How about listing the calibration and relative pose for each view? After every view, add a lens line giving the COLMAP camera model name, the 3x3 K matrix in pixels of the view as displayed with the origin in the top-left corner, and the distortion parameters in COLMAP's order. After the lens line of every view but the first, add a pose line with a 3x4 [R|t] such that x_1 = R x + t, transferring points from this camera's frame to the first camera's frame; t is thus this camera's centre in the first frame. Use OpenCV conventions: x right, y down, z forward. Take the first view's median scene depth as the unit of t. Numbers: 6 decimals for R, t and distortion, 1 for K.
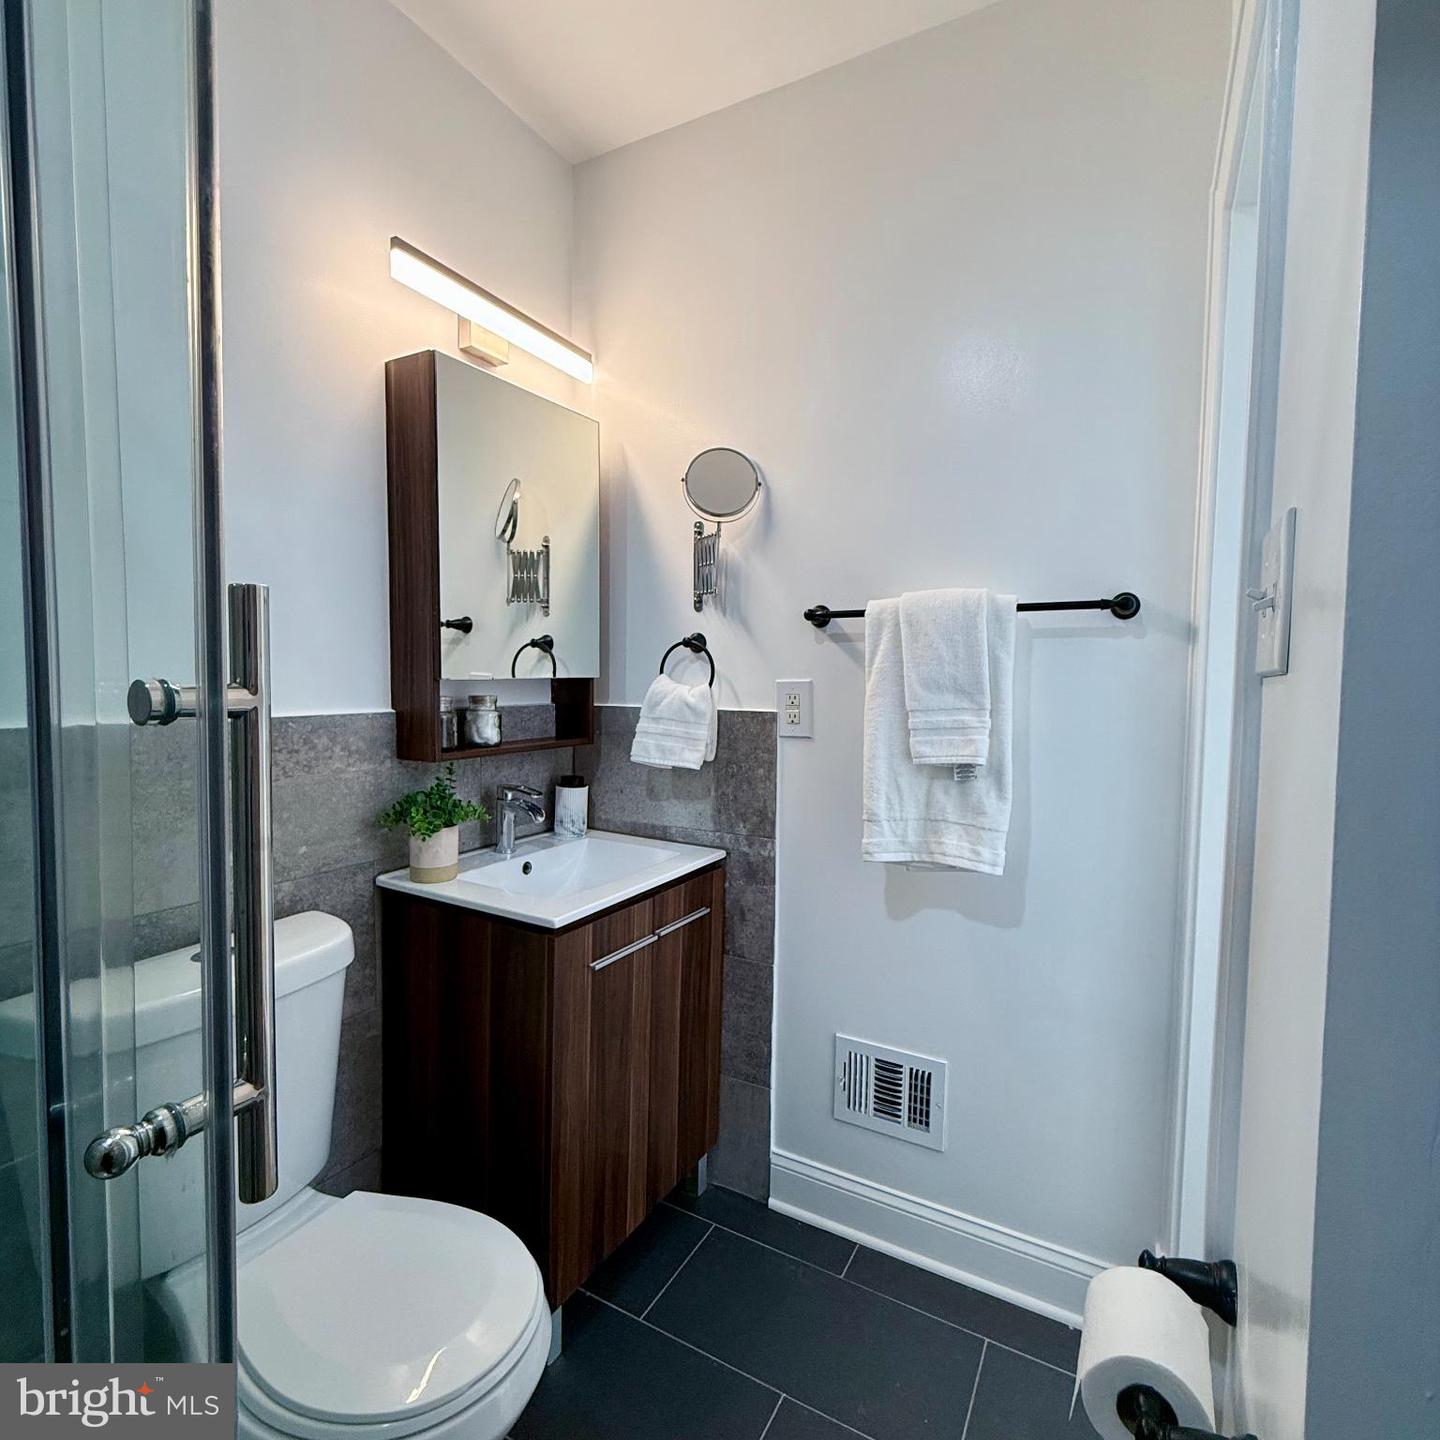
lens RADIAL K [[763.2, 0, 718.7], [0, 763.2, 715.8], [0, 0, 1]] dist [-0.002374, 0.000811]
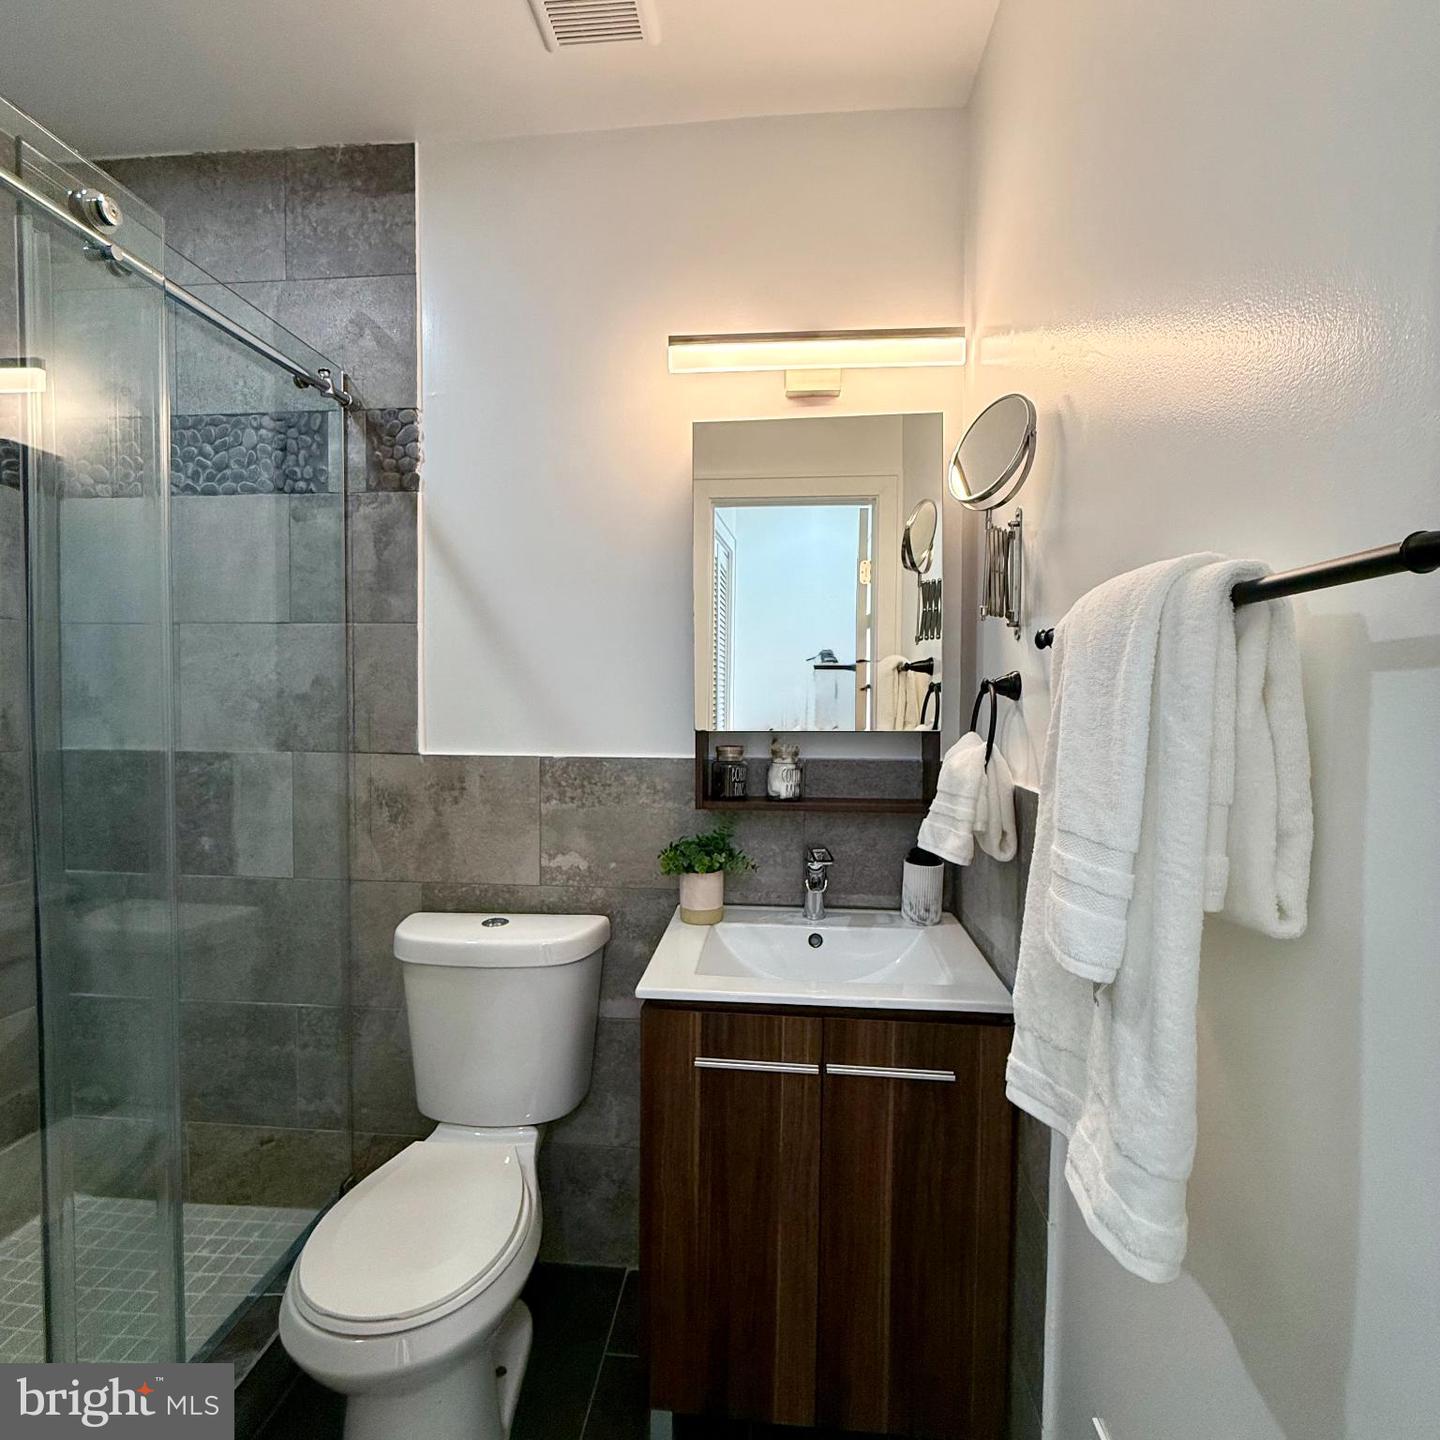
lens RADIAL K [[763.2, 0, 718.7], [0, 763.2, 715.8], [0, 0, 1]] dist [-0.002374, 0.000811]
pose [[0.396255, 0.017181, -0.917980, 0.602166], [-0.049071, 0.998792, -0.002488, -0.065969], [0.916828, 0.046032, 0.396620, 0.601521]]
